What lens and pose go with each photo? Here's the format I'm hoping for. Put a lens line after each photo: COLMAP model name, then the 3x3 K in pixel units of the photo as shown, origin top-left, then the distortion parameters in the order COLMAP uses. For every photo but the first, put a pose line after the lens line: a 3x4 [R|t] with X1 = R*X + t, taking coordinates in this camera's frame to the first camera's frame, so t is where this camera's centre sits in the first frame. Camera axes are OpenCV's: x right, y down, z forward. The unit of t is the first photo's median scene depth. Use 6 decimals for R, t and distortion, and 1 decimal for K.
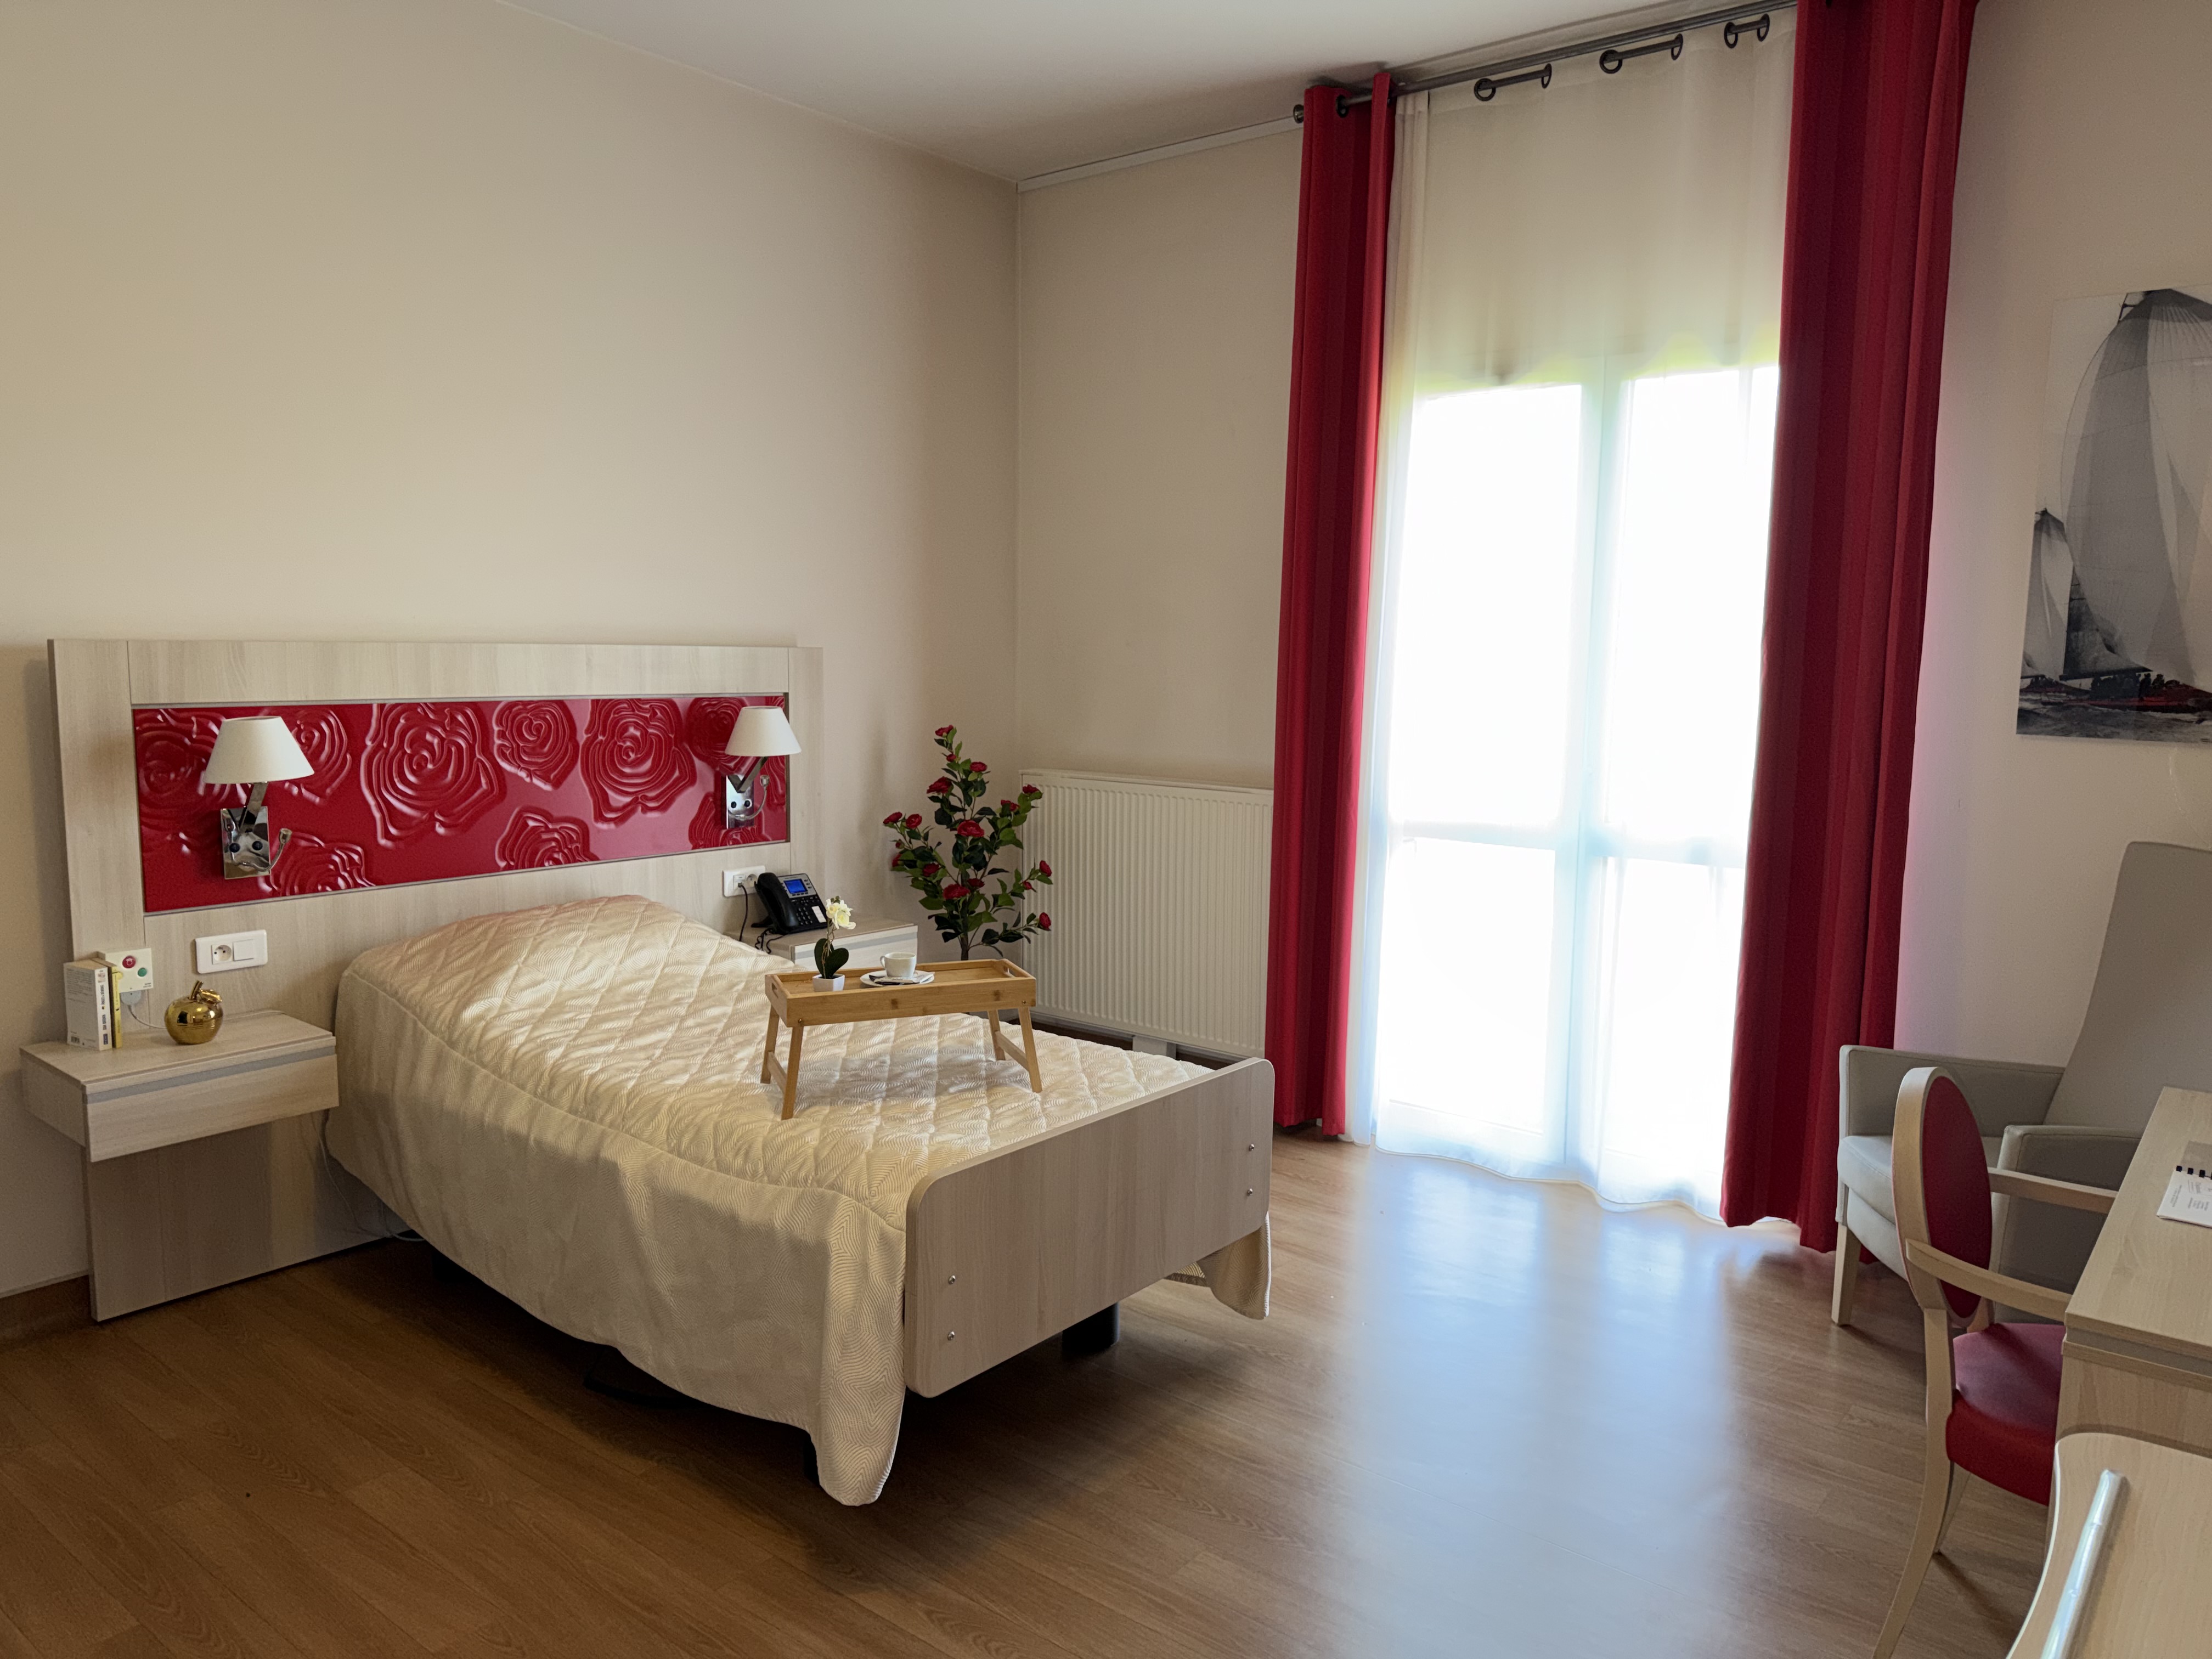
lens RADIAL K [[1580.3, 0, 1109.7], [0, 1580.3, 824.4], [0, 0, 1]] dist [0.042441, -0.021235]
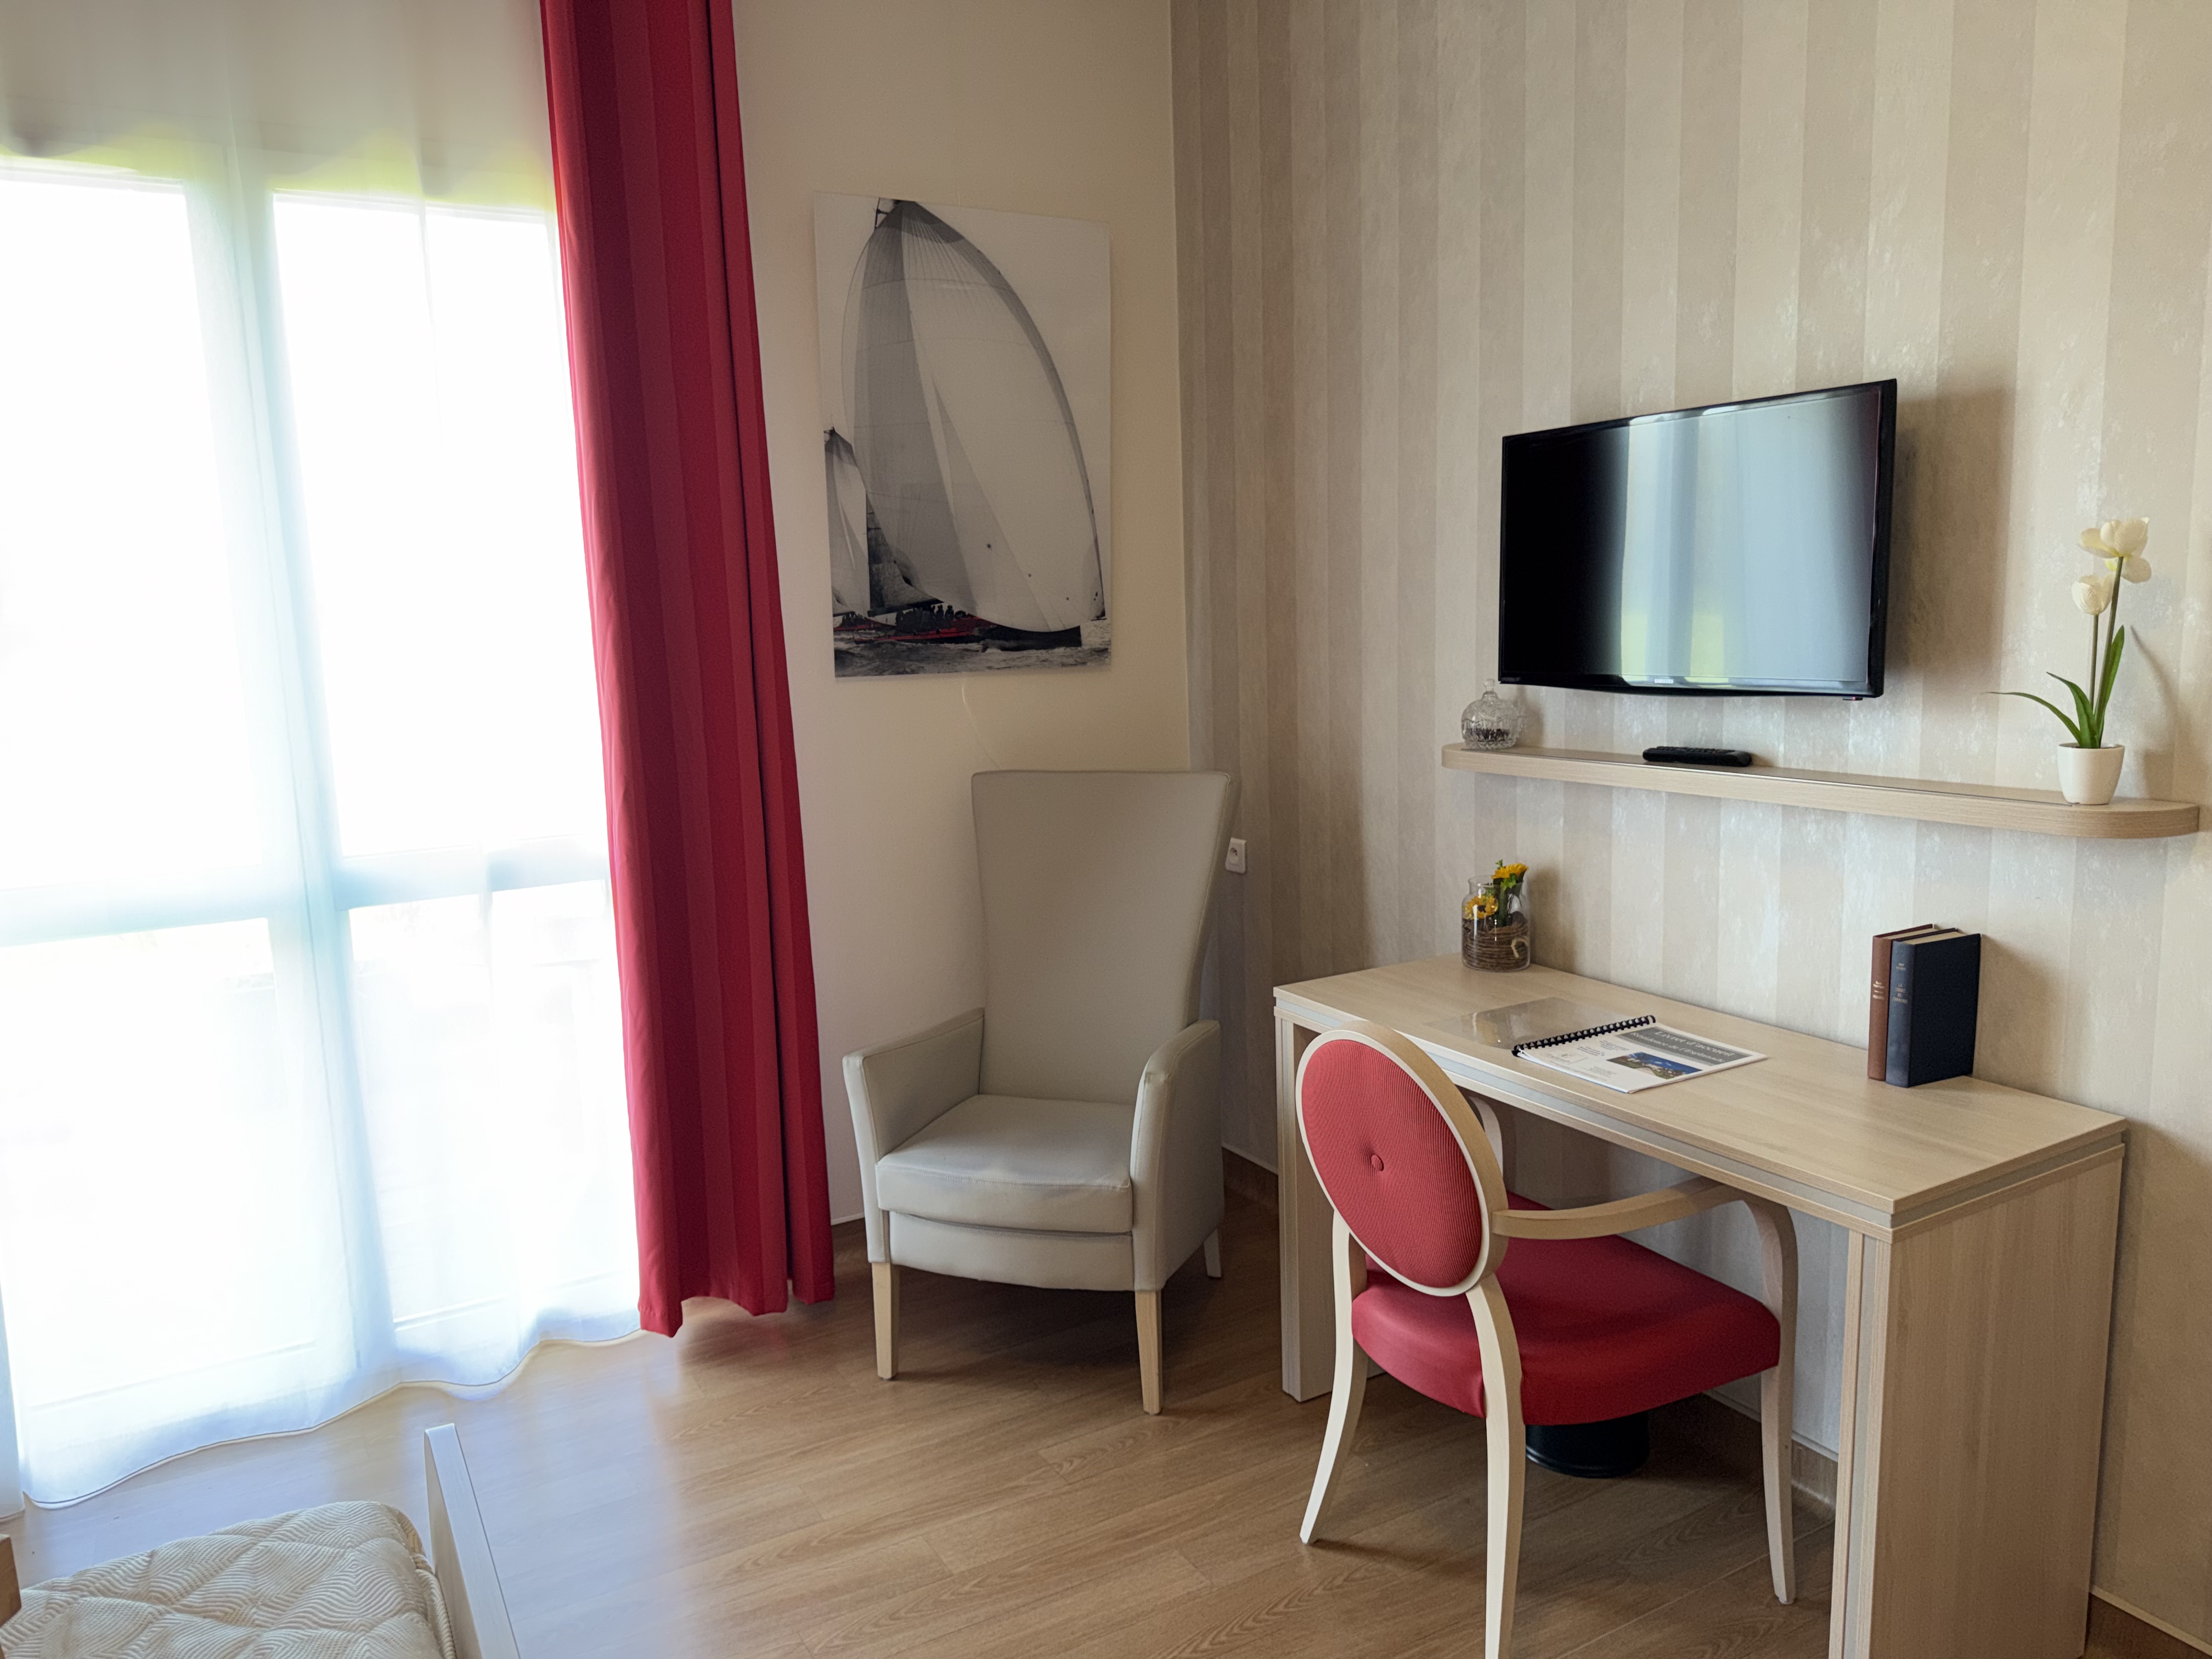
lens RADIAL K [[1580.3, 0, 1108.1], [0, 1580.3, 847.8], [0, 0, 1]] dist [0.042441, -0.021235]
pose [[0.386143, -0.168517, 0.906915, -0.214555], [0.151361, 0.981420, 0.117915, -0.045774], [-0.909936, 0.091740, 0.404476, 0.516599]]
